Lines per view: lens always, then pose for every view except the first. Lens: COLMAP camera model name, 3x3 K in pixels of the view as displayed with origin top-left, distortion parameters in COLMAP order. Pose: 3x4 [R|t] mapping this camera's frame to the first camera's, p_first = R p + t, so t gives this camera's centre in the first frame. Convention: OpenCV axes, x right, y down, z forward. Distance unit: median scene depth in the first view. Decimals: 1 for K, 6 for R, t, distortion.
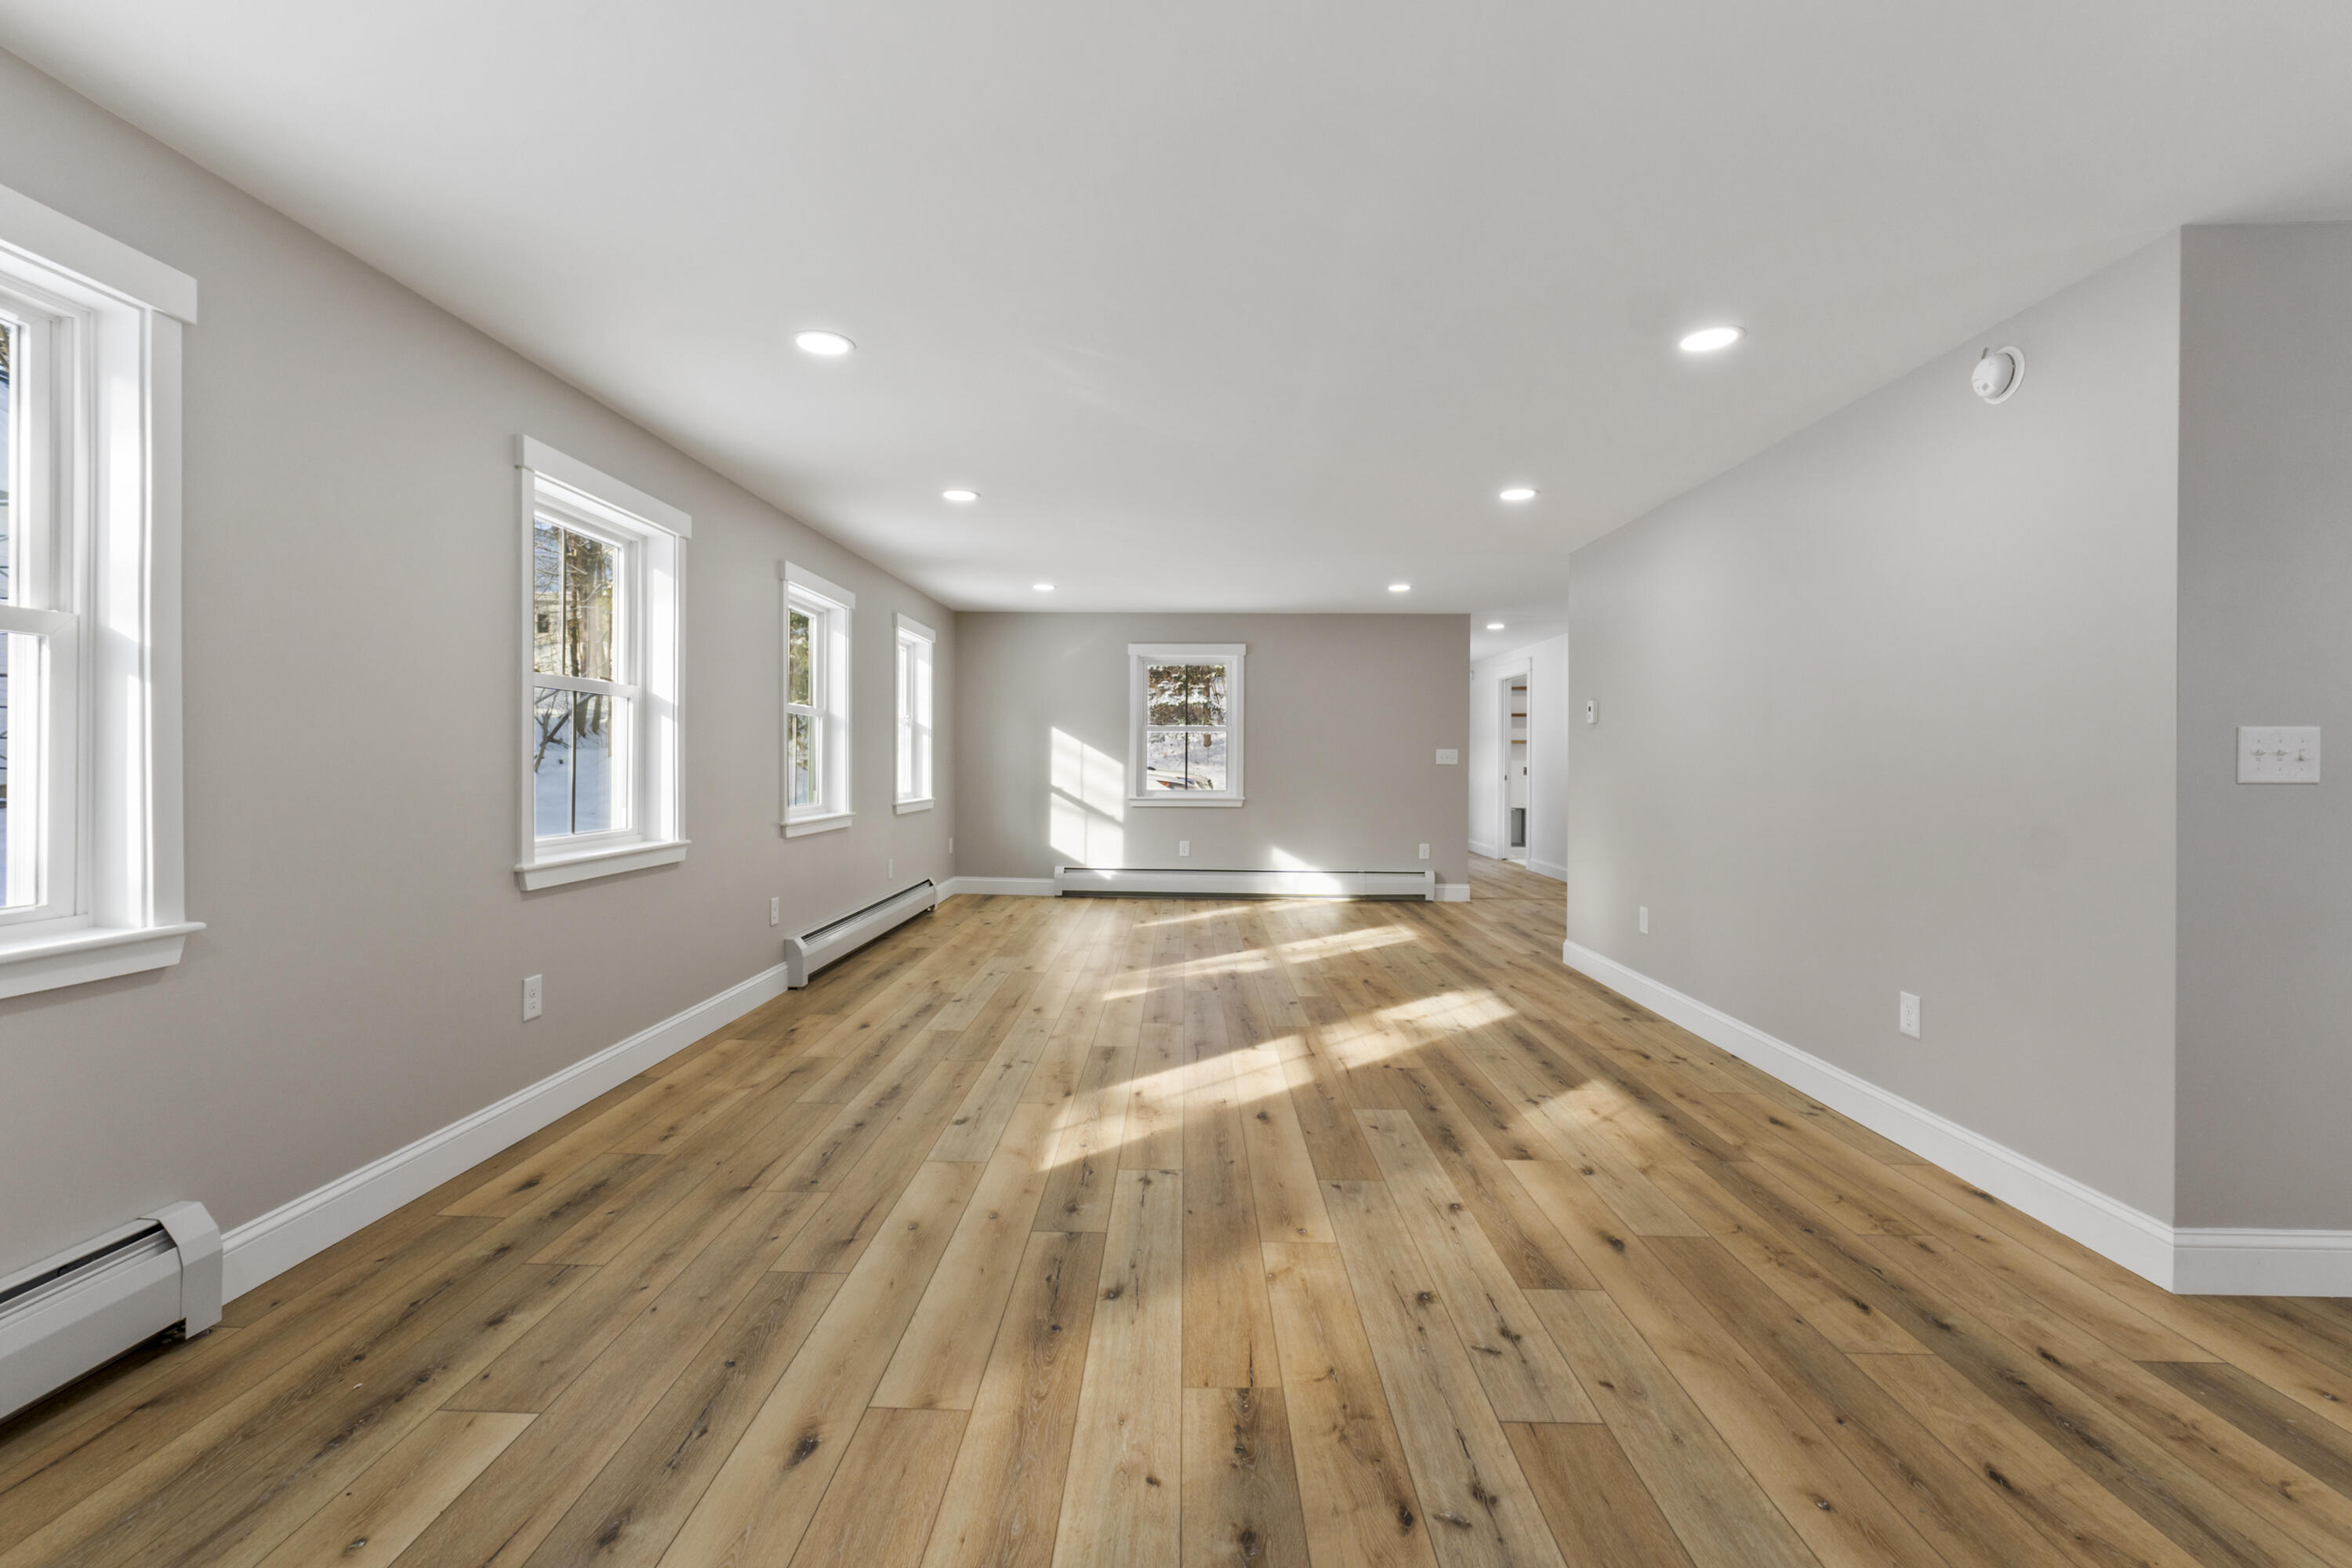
lens RADIAL K [[983.1, 0, 1164.6], [0, 983.1, 771.4], [0, 0, 1]] dist [-0.001042, -0.000426]
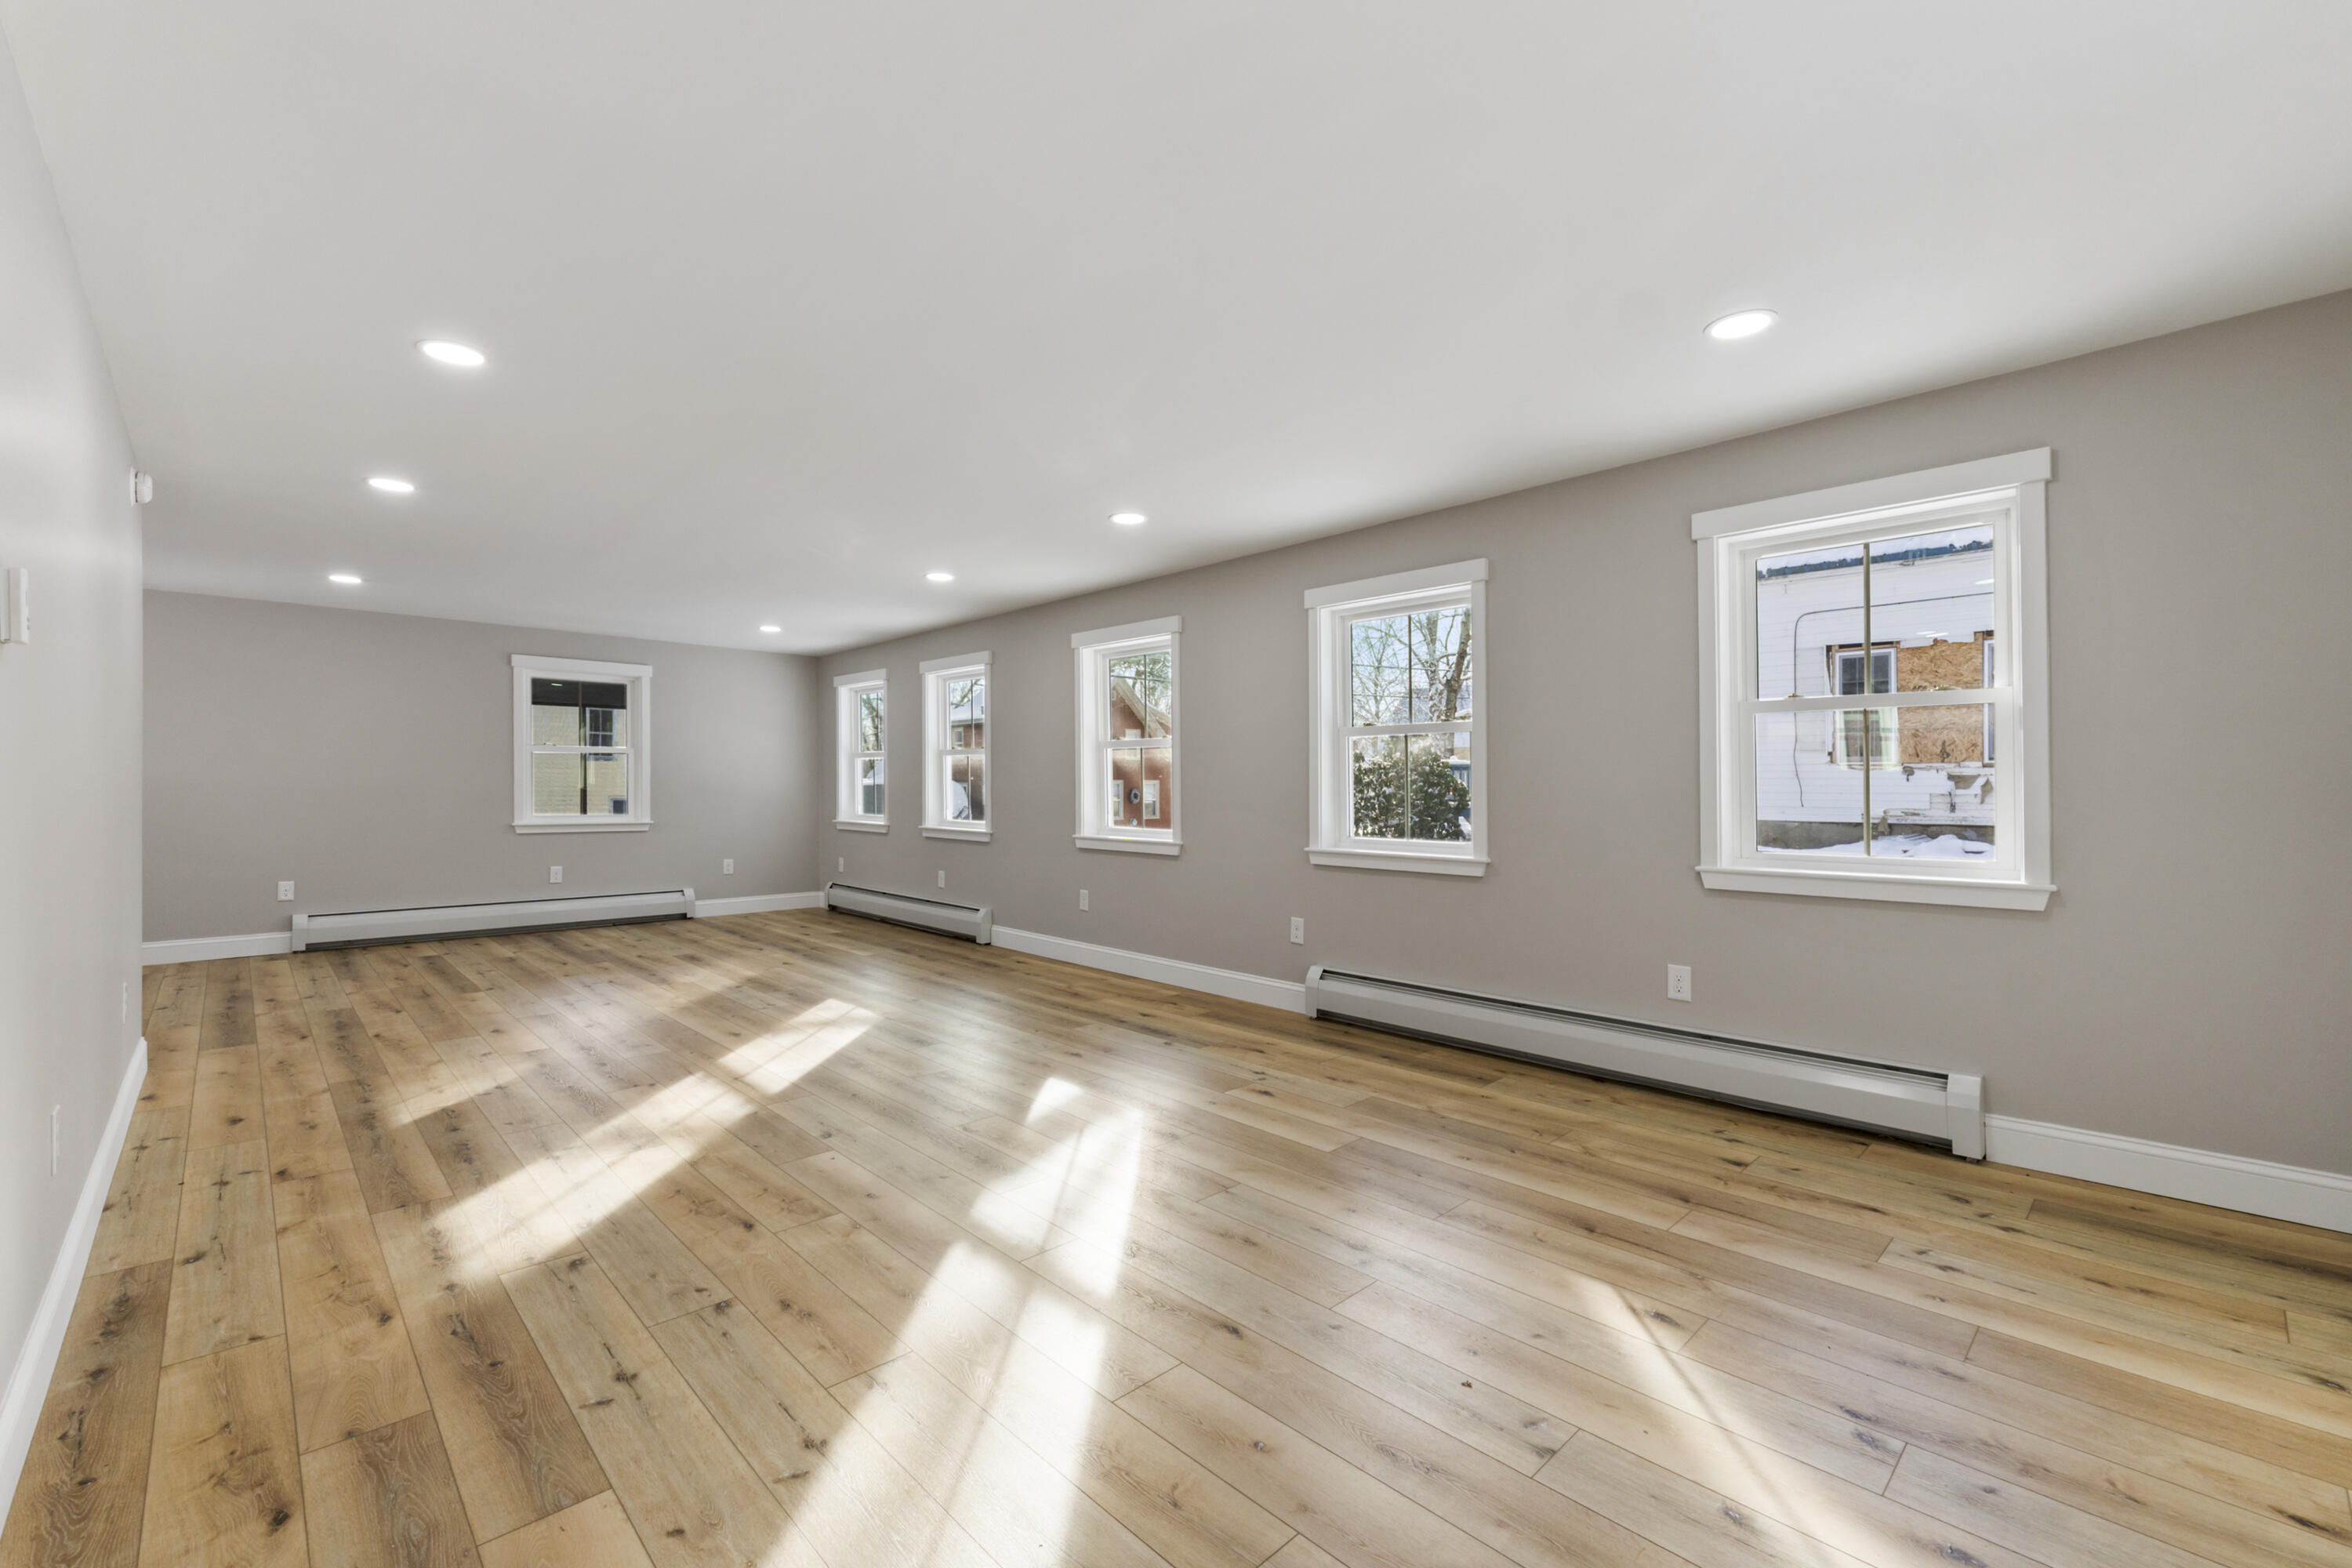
lens RADIAL K [[983.1, 0, 1164.6], [0, 983.1, 771.4], [0, 0, 1]] dist [-0.001042, -0.000426]
pose [[-0.708871, -0.019164, -0.705078, 0.521624], [-0.010401, 0.999806, -0.016718, -0.007749], [0.705262, -0.004518, -0.708933, 1.910493]]
